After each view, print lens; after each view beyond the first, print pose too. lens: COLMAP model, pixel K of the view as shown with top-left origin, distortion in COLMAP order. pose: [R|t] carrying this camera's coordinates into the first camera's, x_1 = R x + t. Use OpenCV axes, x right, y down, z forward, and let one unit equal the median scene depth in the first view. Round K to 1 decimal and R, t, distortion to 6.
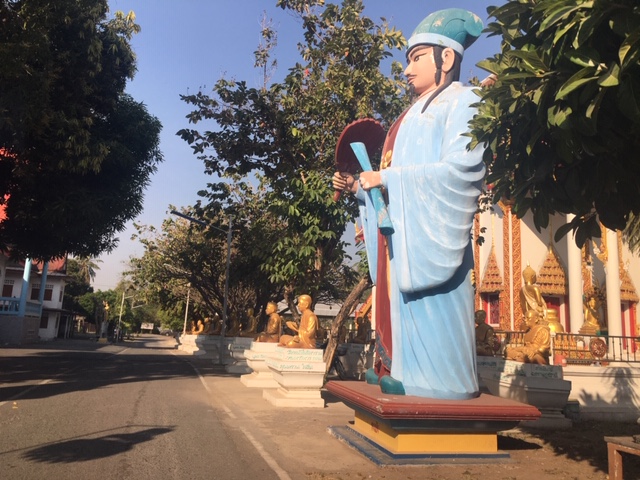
lens RADIAL K [[548.9, 0, 323.2], [0, 548.9, 232.4], [0, 0, 1]] dist [0.096431, -0.131181]
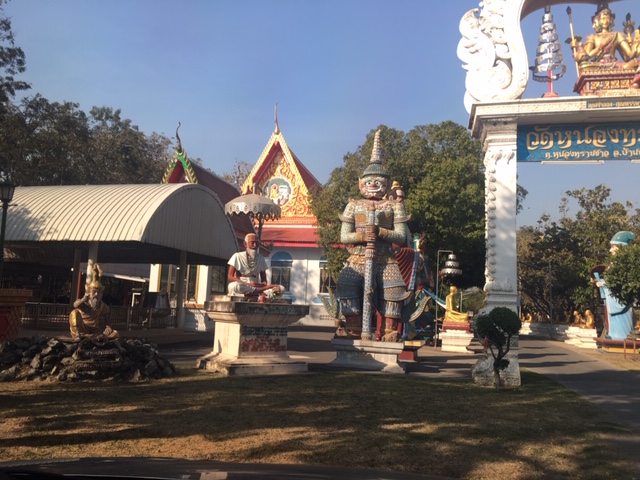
lens RADIAL K [[548.9, 0, 323.2], [0, 548.9, 232.4], [0, 0, 1]] dist [0.096431, -0.131181]
pose [[0.863175, -0.077333, -0.498947, 0.218997], [0.089321, 0.996003, 0.000152, -0.351374], [0.496941, -0.044697, 0.866633, -1.852017]]
